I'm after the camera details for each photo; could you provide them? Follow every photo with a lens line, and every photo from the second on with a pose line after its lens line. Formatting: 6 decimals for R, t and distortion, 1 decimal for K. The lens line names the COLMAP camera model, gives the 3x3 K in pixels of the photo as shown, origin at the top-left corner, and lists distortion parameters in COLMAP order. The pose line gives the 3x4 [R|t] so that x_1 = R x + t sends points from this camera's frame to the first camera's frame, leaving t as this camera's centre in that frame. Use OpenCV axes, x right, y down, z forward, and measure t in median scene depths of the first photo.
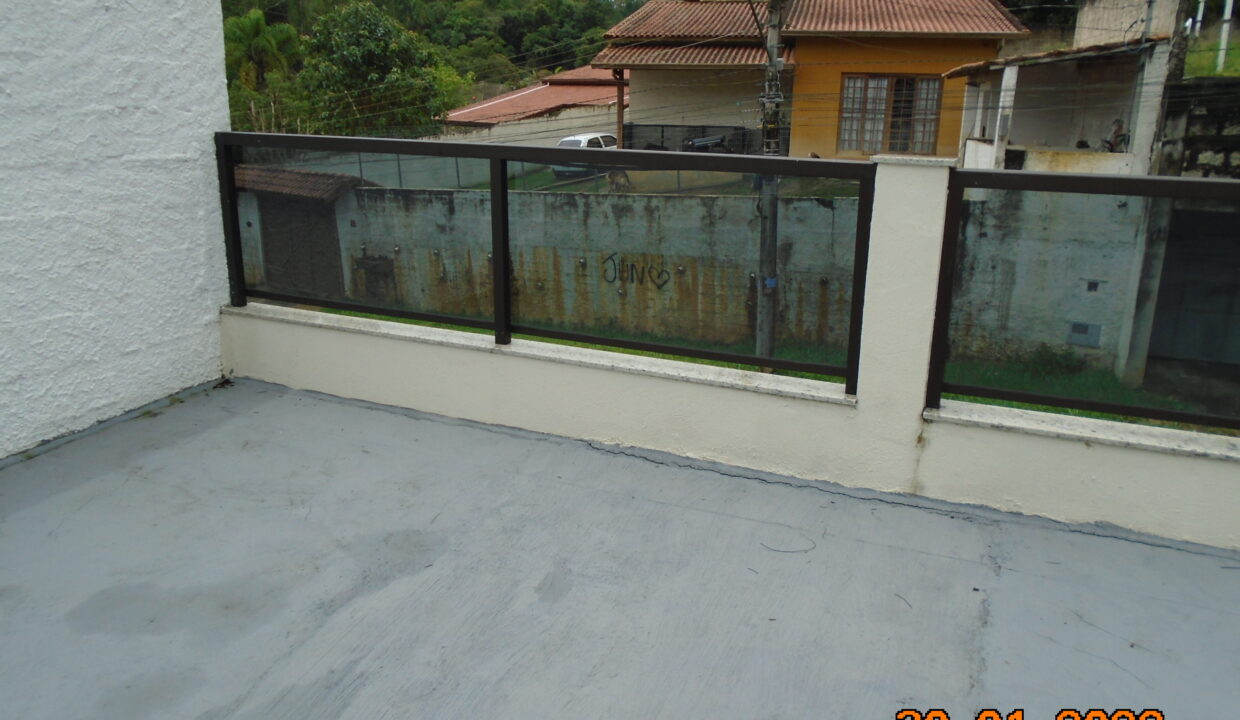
lens RADIAL K [[918.3, 0, 620.0], [0, 918.3, 360.0], [0, 0, 1]] dist [-0.038310, 0.003986]
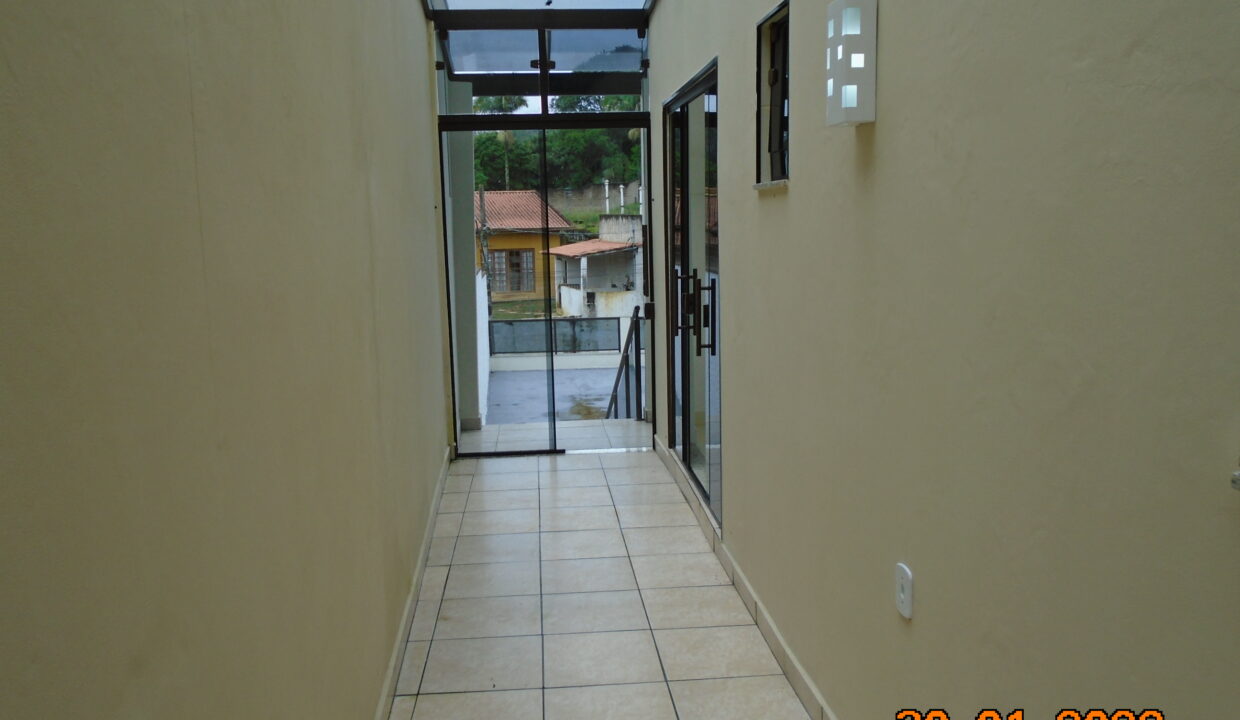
lens RADIAL K [[918.3, 0, 620.0], [0, 918.3, 360.0], [0, 0, 1]] dist [-0.038310, 0.003986]
pose [[0.868797, -0.106424, 0.483597, -0.615978], [0.165314, 0.982936, -0.080679, 0.130644], [-0.466759, 0.150039, 0.871565, -0.989769]]
